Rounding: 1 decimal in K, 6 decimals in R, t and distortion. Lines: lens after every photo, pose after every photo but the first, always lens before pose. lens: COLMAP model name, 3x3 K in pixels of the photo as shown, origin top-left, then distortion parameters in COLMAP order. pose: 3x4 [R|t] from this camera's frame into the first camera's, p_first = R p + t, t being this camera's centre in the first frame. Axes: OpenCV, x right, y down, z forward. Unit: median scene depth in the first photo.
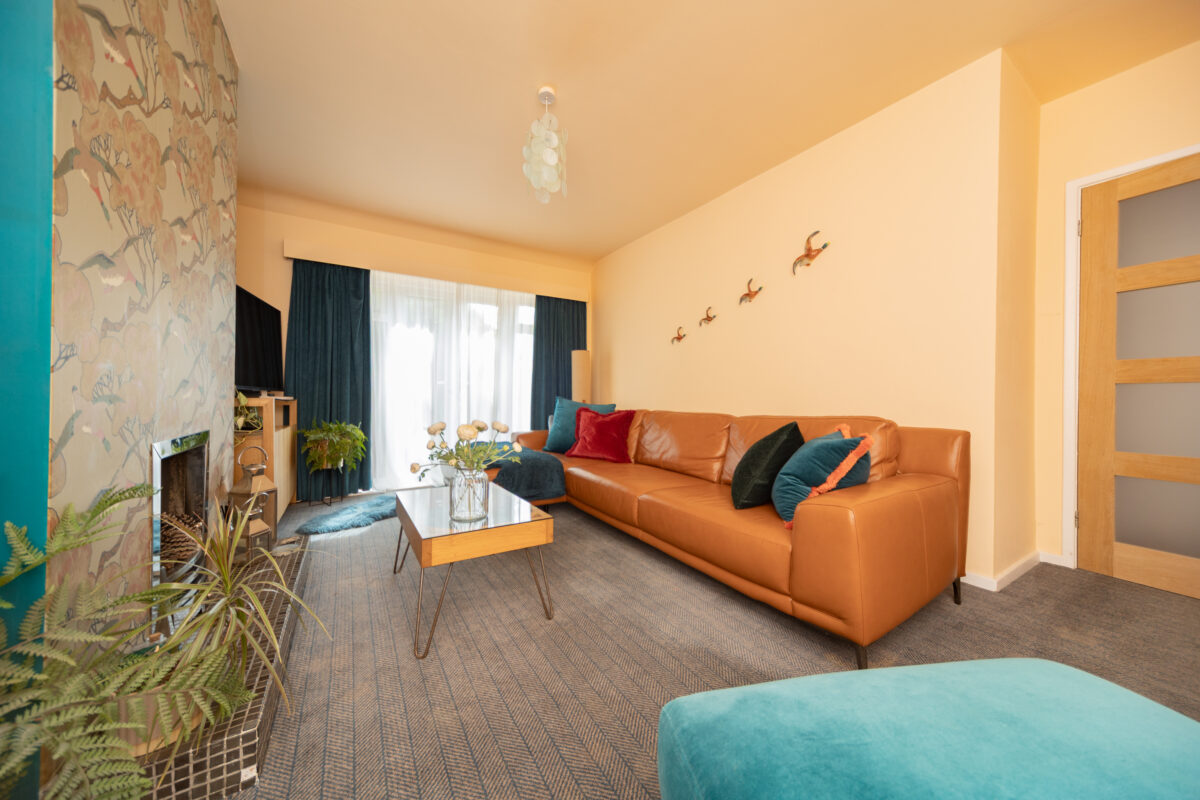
lens RADIAL K [[407.3, 0, 597.1], [0, 407.3, 395.6], [0, 0, 1]] dist [0.000039, 0.000028]
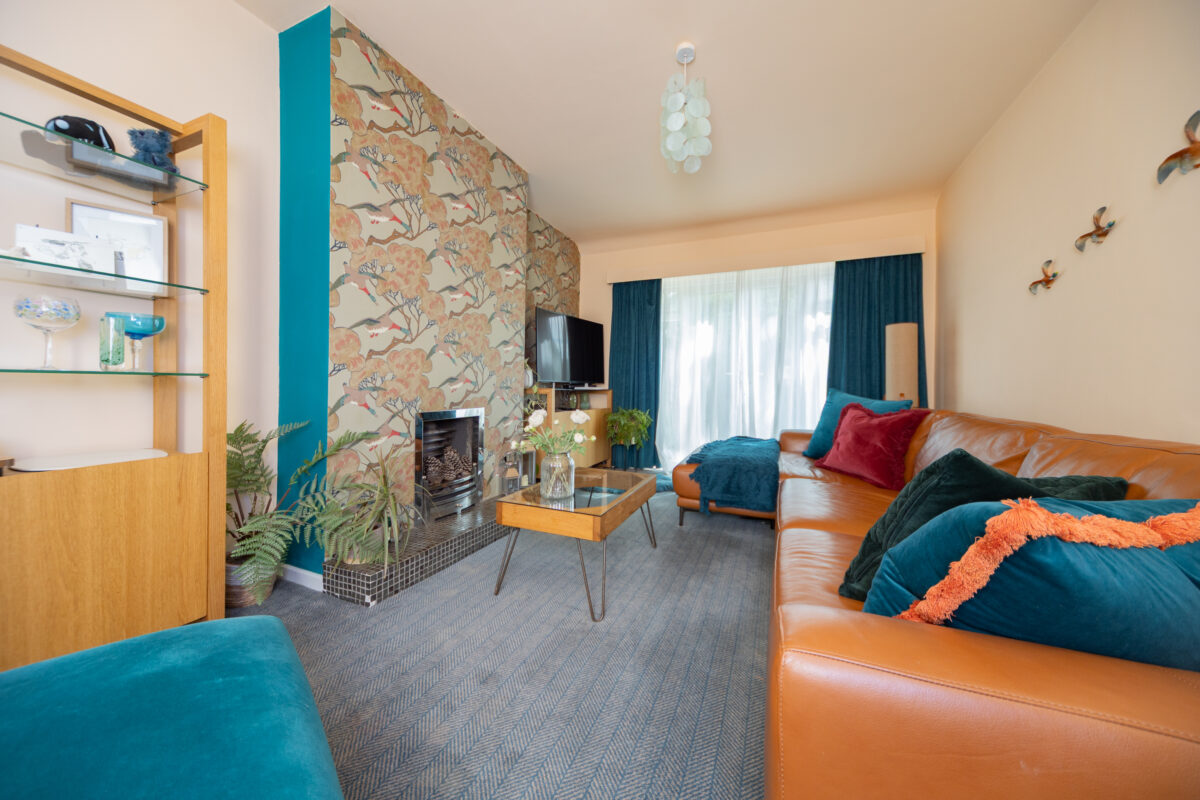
lens RADIAL K [[404.4, 0, 601.3], [0, 404.4, 382.4], [0, 0, 1]] dist [0.000207, -0.000015]
pose [[0.574501, -0.006776, -0.818476, 0.322855], [-0.000511, 0.999963, -0.008637, -0.001796], [0.818504, 0.005380, 0.574476, 0.221241]]
